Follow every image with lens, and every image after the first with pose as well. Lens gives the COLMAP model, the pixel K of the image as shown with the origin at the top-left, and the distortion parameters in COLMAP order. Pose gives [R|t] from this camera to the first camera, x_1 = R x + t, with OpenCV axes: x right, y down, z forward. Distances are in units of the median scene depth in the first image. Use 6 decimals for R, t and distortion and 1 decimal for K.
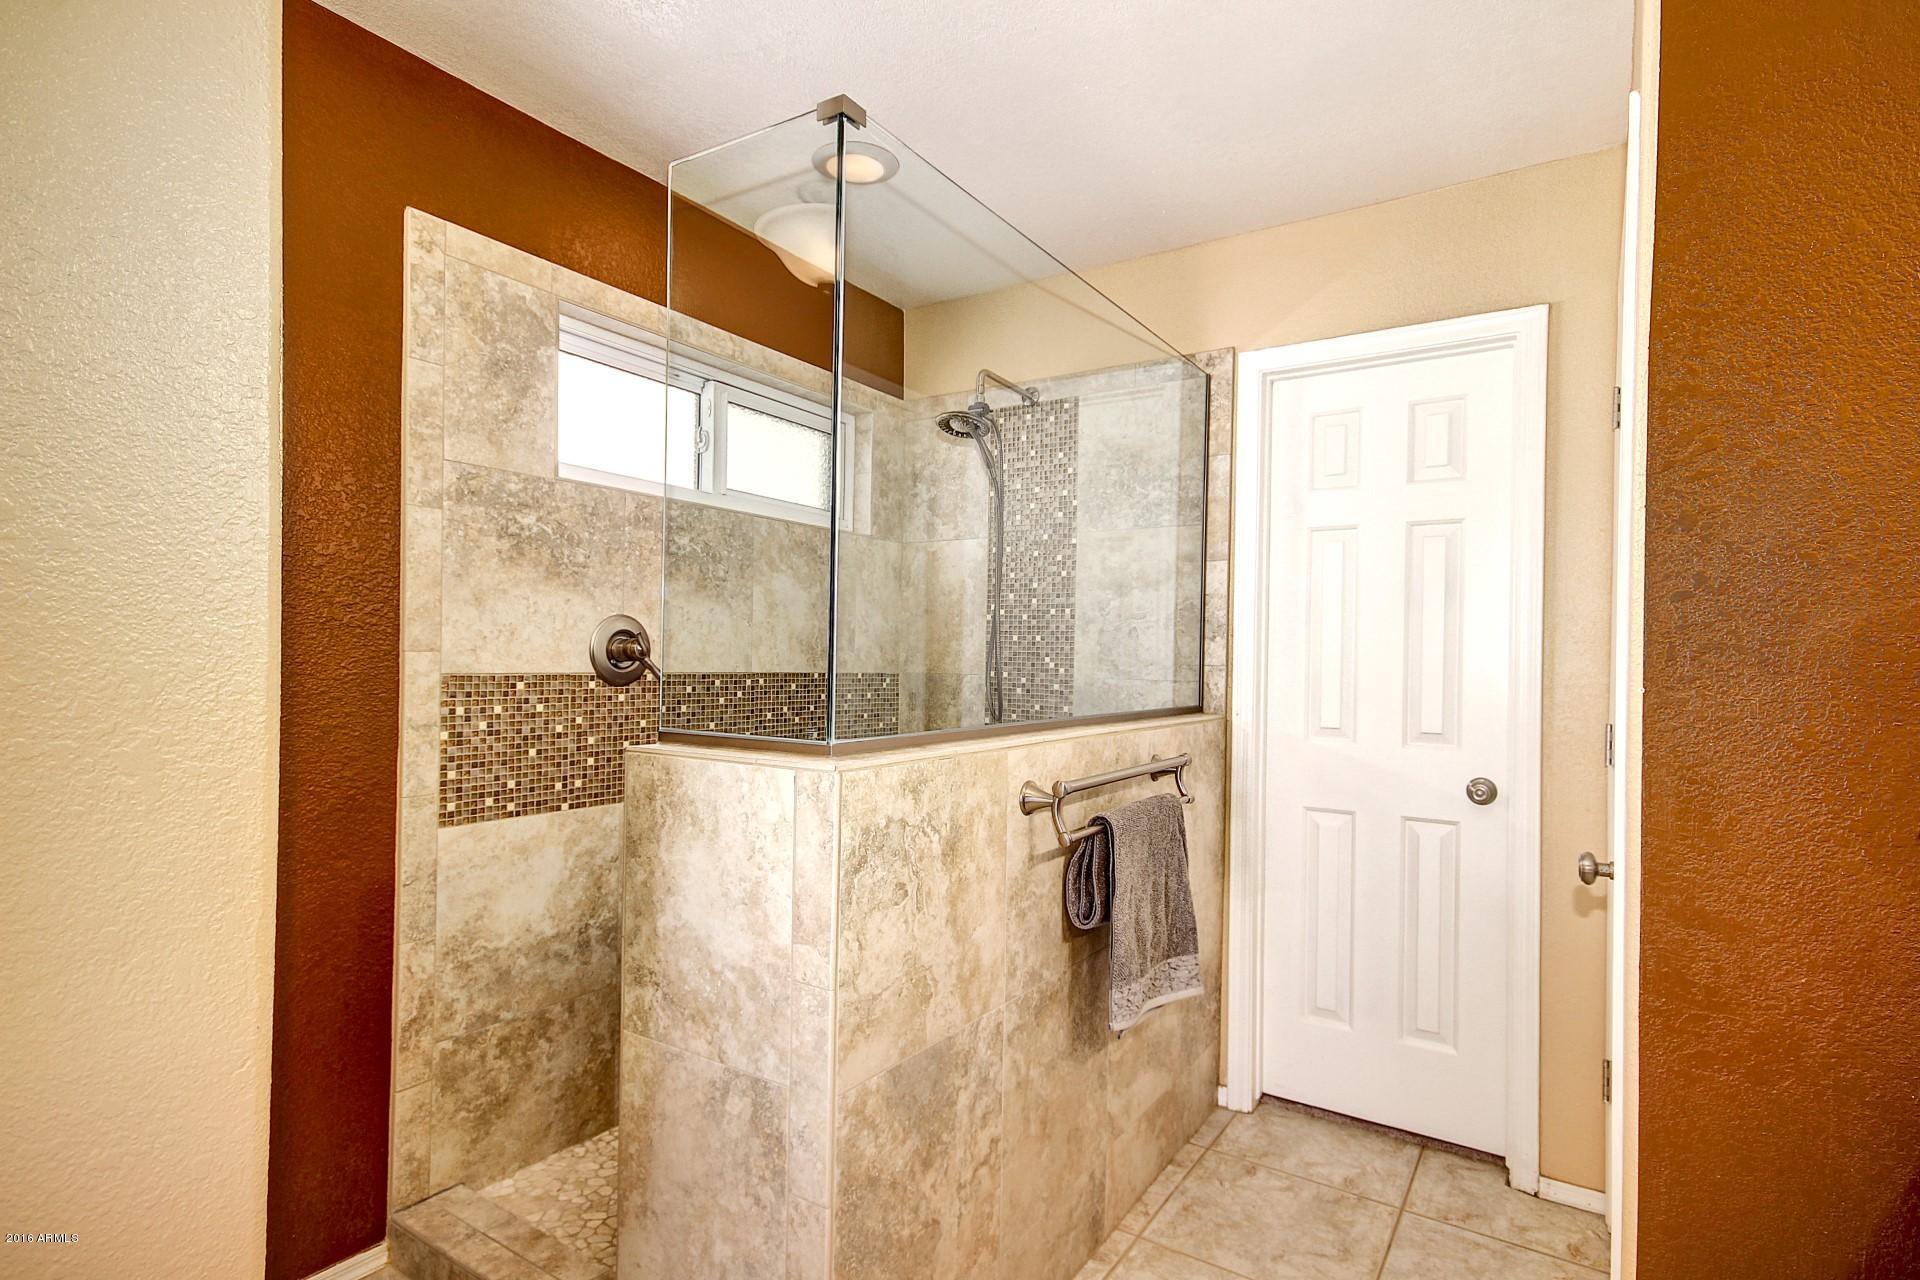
lens RADIAL K [[947.8, 0, 952.3], [0, 947.8, 652.6], [0, 0, 1]] dist [0.007152, 0.000675]
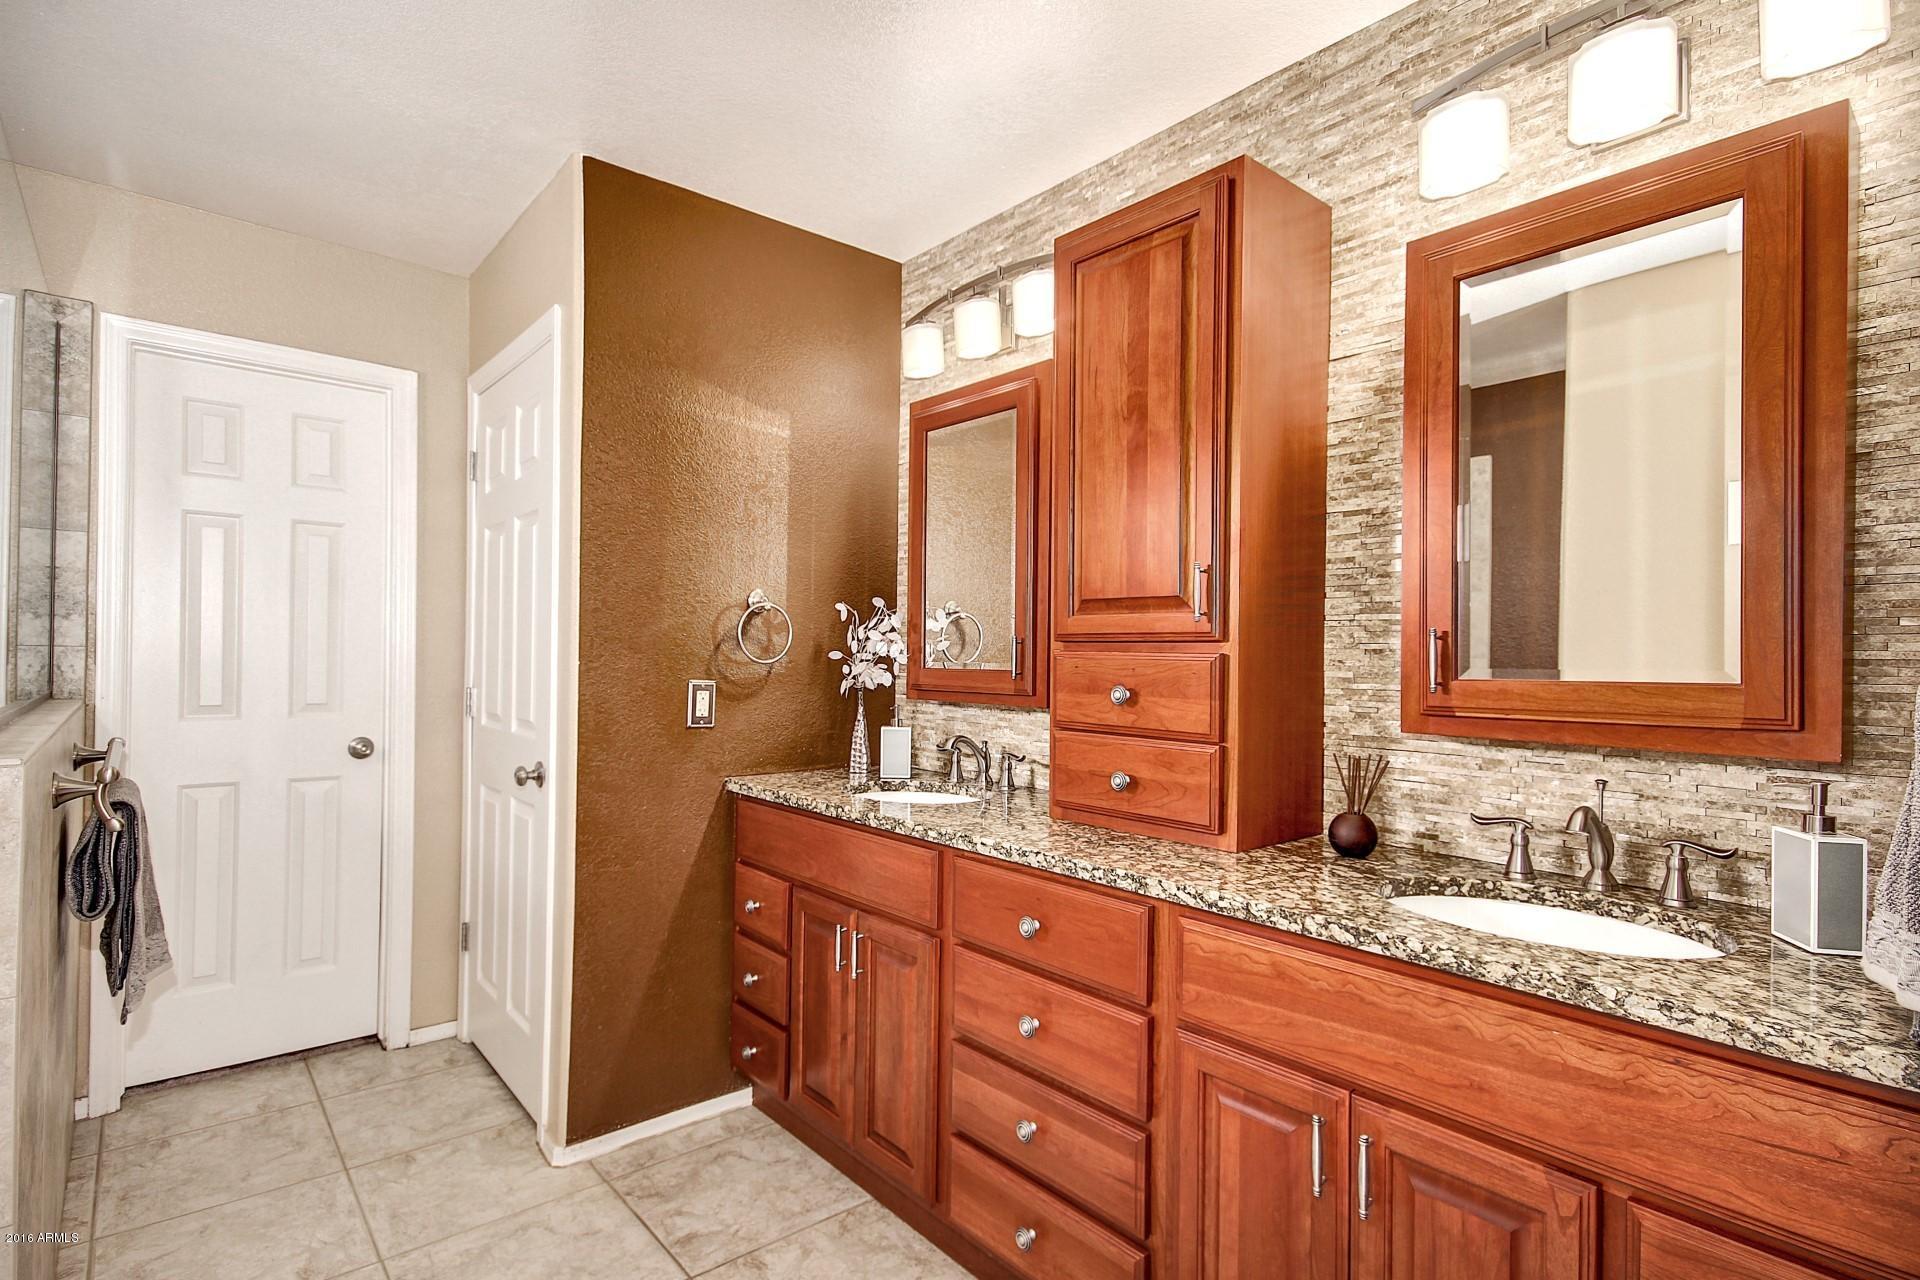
lens RADIAL K [[947.8, 0, 961.1], [0, 947.8, 646.7], [0, 0, 1]] dist [0.007152, 0.000675]
pose [[0.272342, -0.000366, 0.962200, -0.367298], [-0.017275, 0.999837, 0.005270, -0.005406], [-0.962045, -0.018057, 0.272291, -0.073399]]
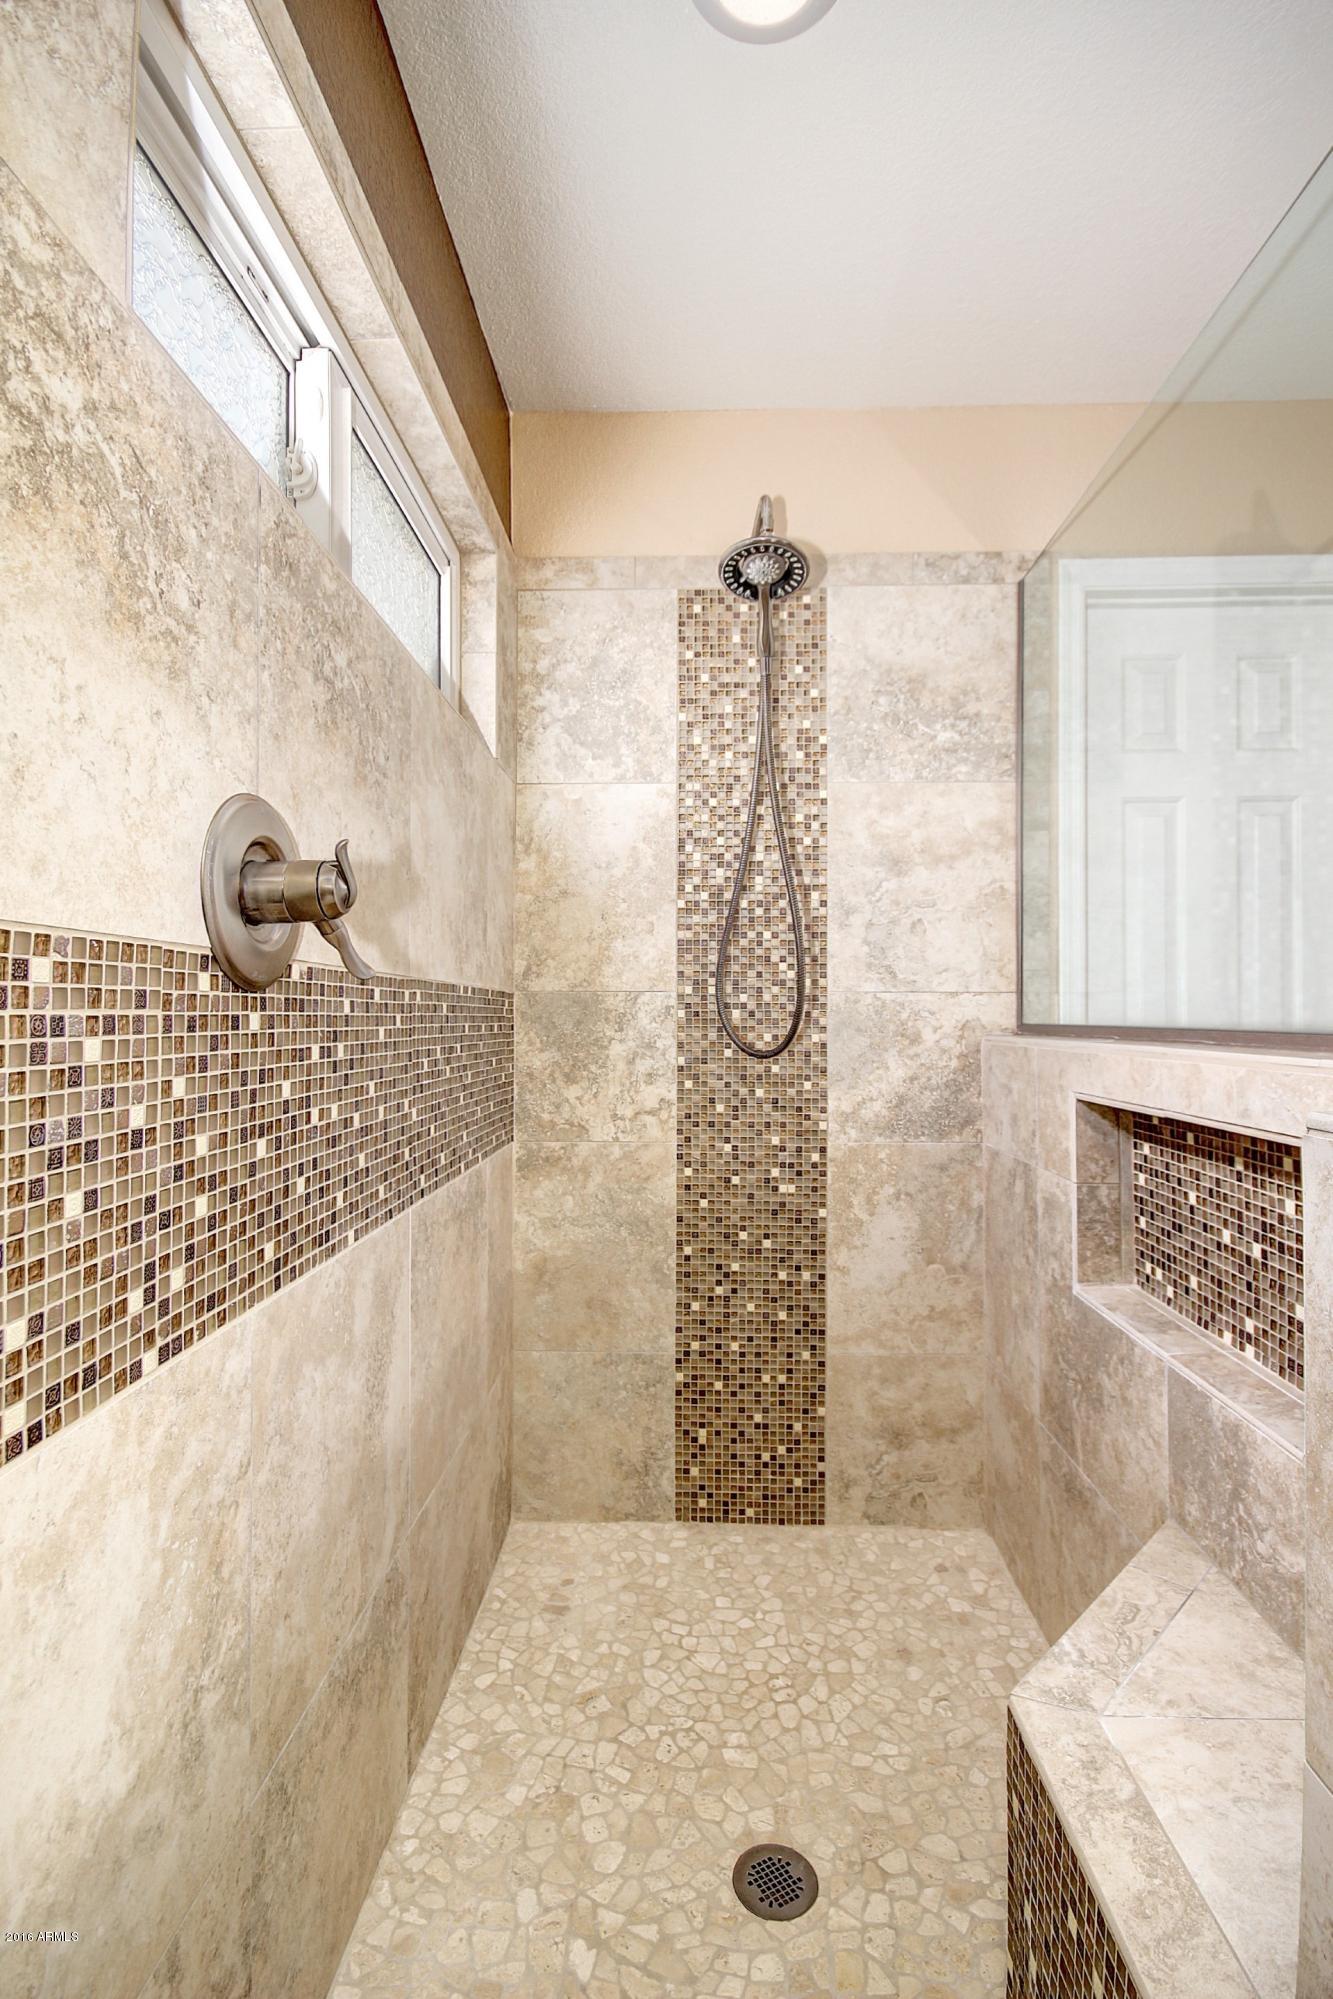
lens RADIAL K [[917.2, 0, 673.8], [0, 917.2, 999.6], [0, 0, 1]] dist [-0.000293, -0.001260]
pose [[0.850751, -0.006936, 0.525524, -0.348979], [0.010728, 0.999934, -0.004170, 0.036972], [-0.525460, 0.009185, 0.850769, 0.537189]]
